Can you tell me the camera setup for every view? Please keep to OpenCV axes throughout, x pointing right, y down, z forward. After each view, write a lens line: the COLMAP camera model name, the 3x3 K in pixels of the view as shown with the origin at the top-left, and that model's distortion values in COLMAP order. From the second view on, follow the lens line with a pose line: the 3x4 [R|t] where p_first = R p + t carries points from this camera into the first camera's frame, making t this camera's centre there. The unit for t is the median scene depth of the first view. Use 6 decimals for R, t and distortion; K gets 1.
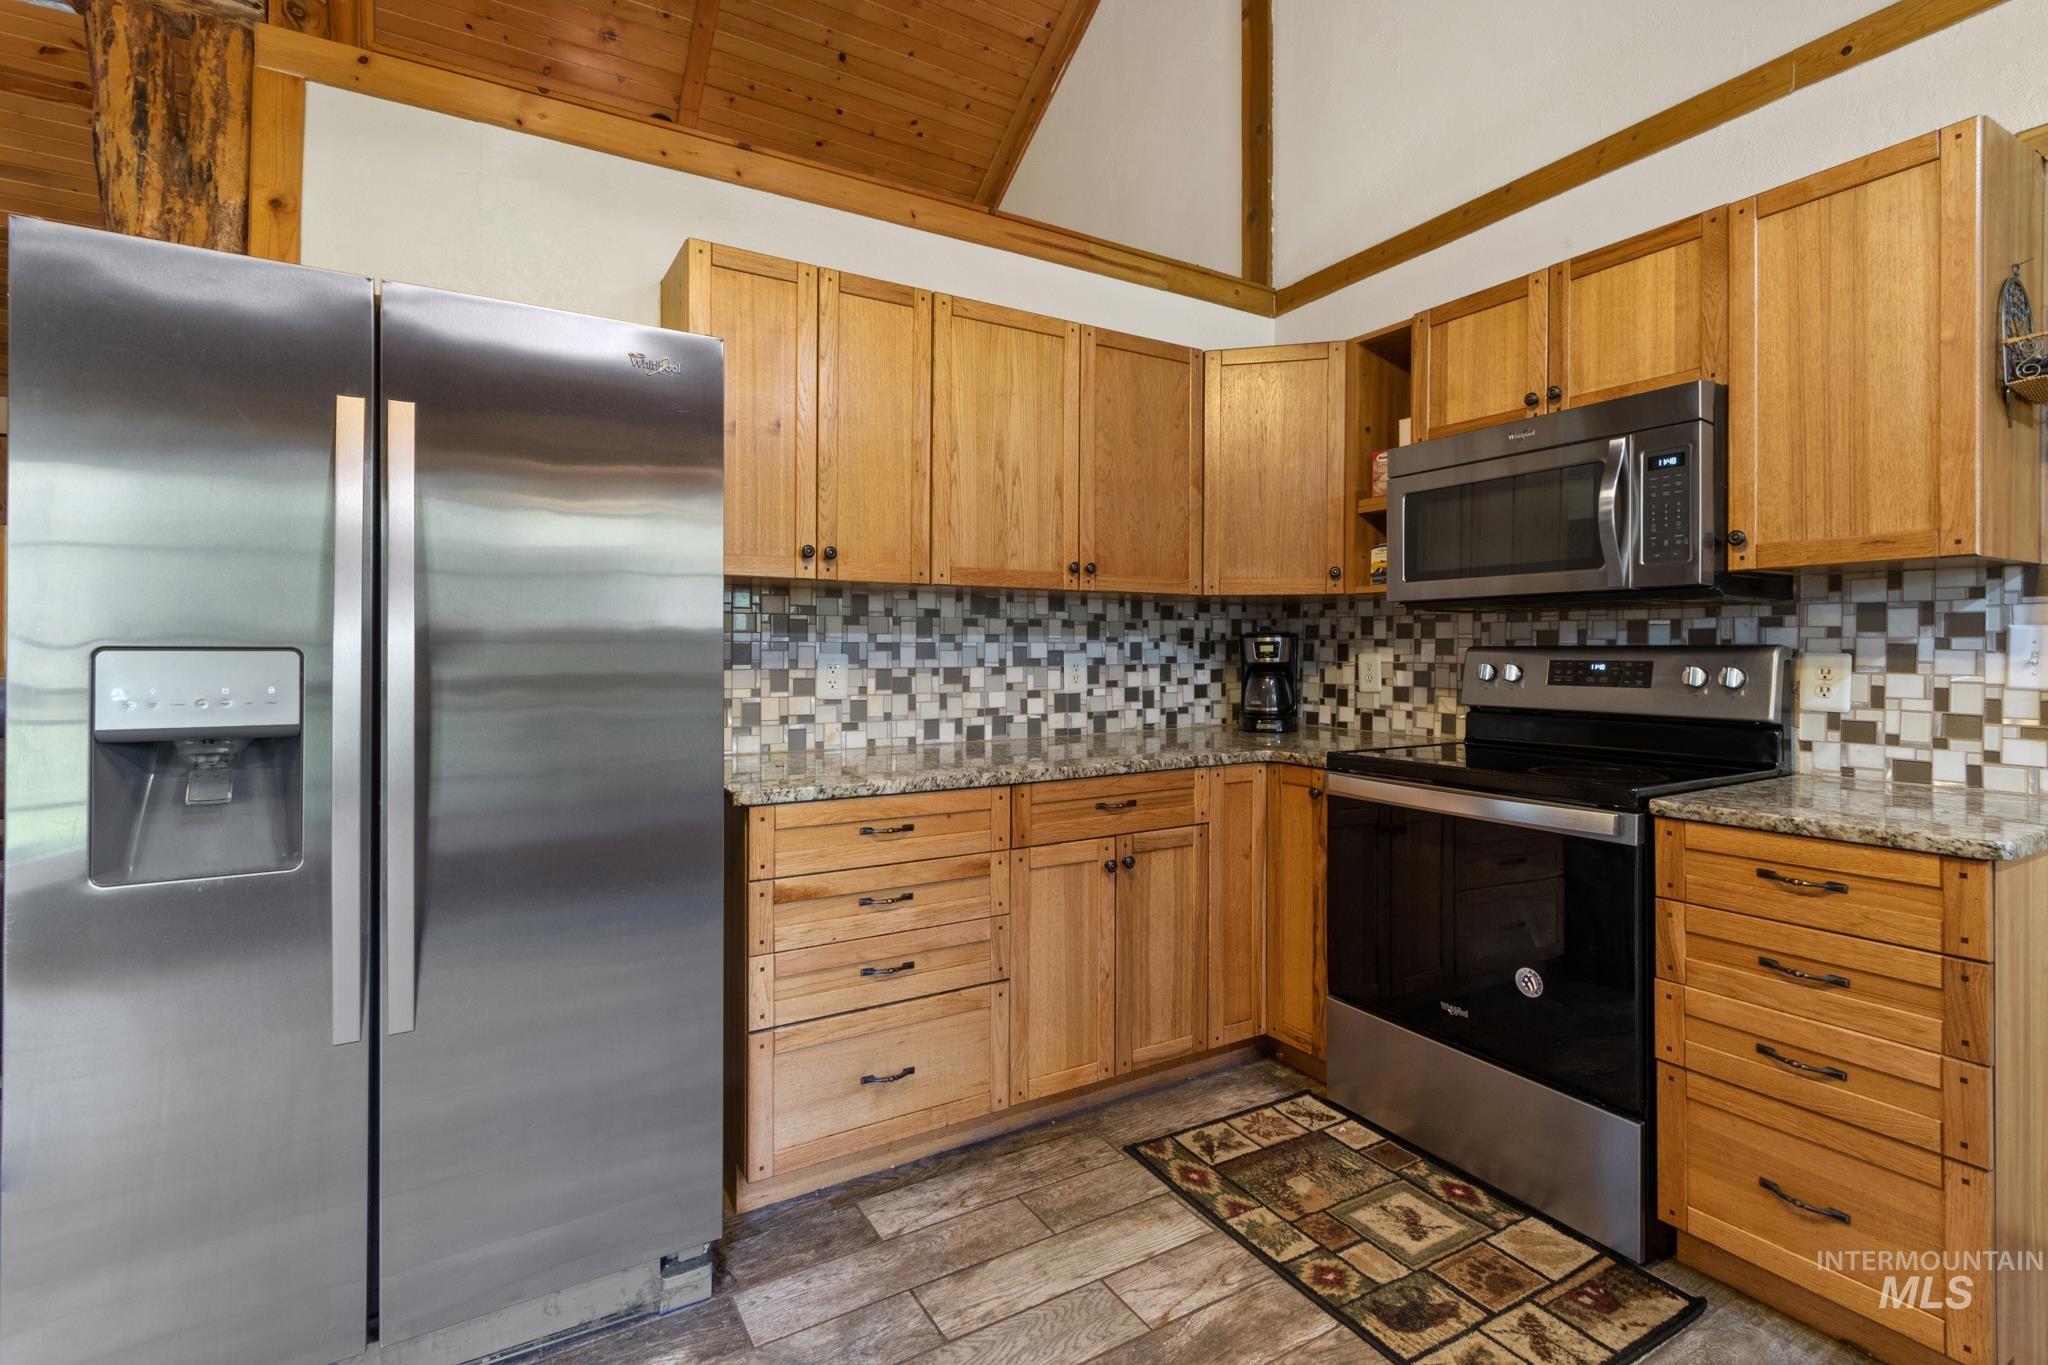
lens RADIAL K [[945.7, 0, 1023.7], [0, 945.7, 652.6], [0, 0, 1]] dist [0.003147, -0.000818]
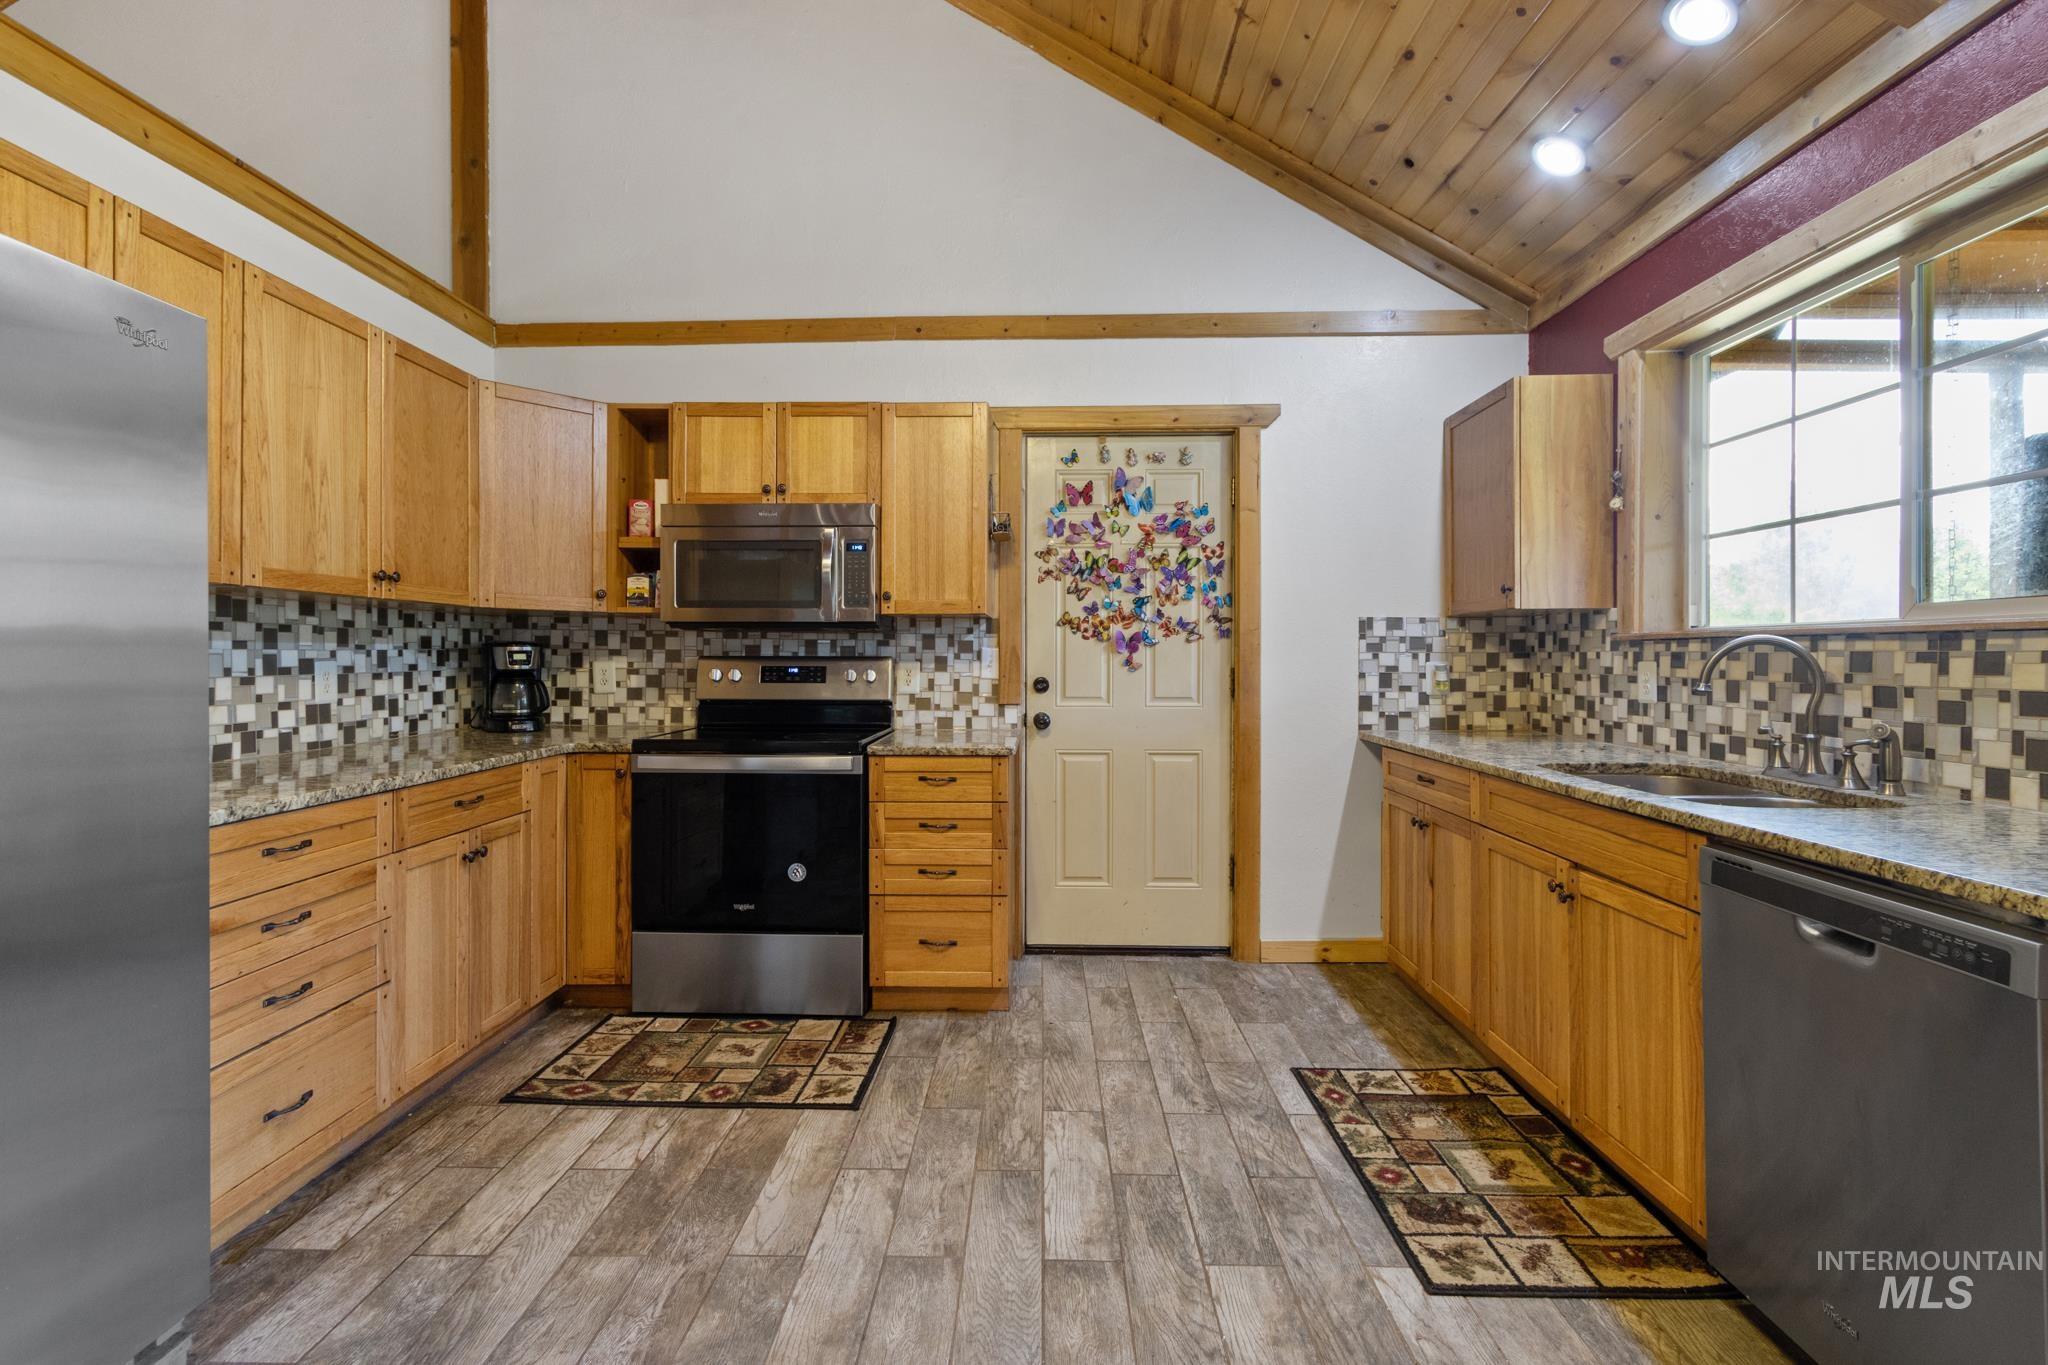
lens RADIAL K [[940.6, 0, 1023.9], [0, 940.6, 669.0], [0, 0, 1]] dist [0.002411, 0.000125]
pose [[0.526063, -0.008507, 0.850403, -0.466902], [-0.001921, 0.999936, 0.011191, -0.004095], [-0.850443, -0.007520, 0.526013, -0.105676]]
